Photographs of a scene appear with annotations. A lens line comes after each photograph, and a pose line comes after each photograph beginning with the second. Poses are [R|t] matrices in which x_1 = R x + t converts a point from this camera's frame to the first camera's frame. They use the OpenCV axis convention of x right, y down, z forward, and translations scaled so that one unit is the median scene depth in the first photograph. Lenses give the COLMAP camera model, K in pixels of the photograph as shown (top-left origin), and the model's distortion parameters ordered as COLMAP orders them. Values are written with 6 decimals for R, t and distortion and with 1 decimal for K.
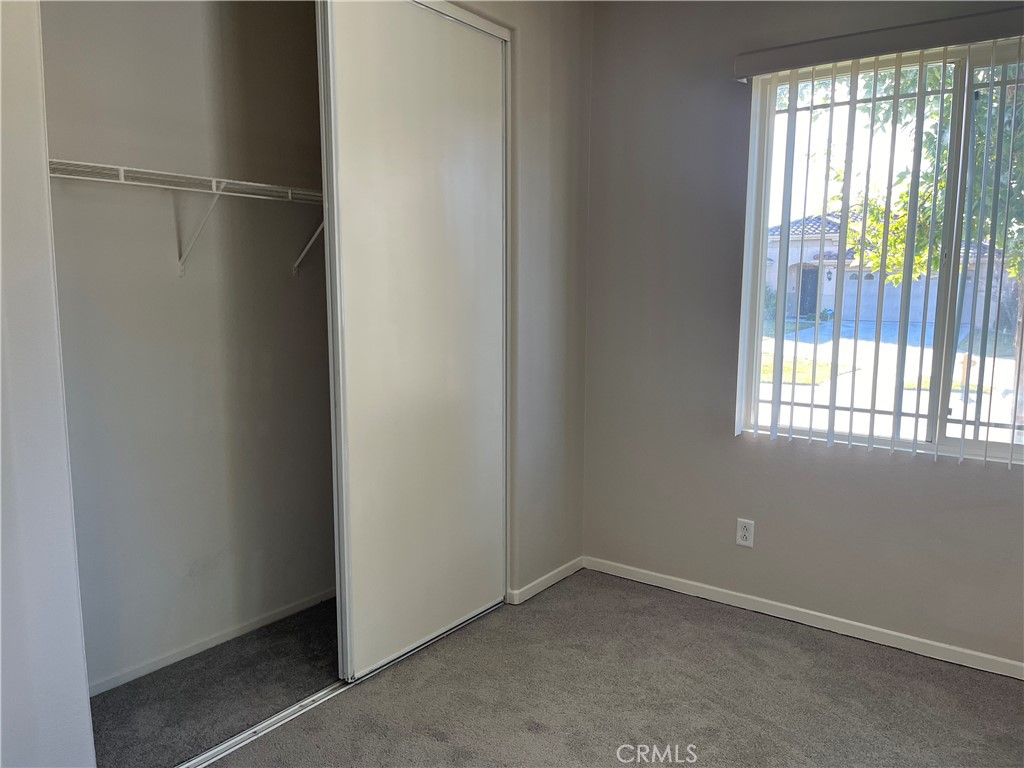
lens RADIAL K [[774.6, 0, 516.0], [0, 774.6, 390.8], [0, 0, 1]] dist [0.088345, -0.112371]
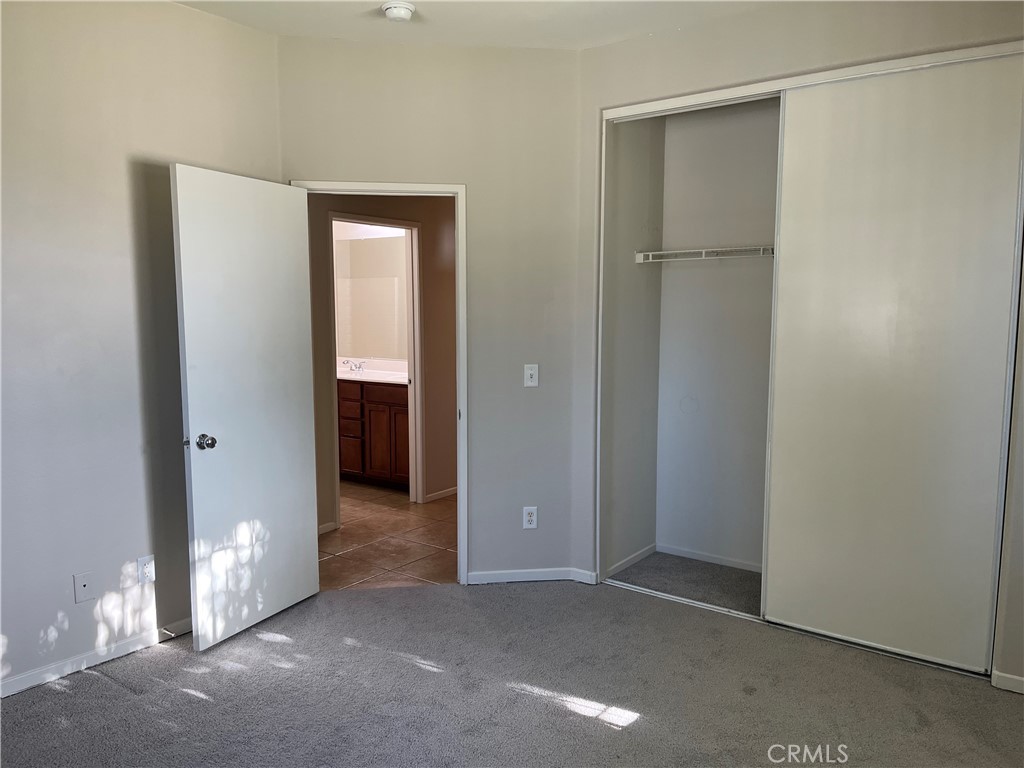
lens RADIAL K [[774.6, 0, 516.0], [0, 774.6, 390.8], [0, 0, 1]] dist [0.088345, -0.112371]
pose [[-0.007373, 0.108045, -0.994119, 1.174725], [-0.139749, 0.984278, 0.108012, -0.099494], [0.990160, 0.139723, 0.007842, 0.582634]]
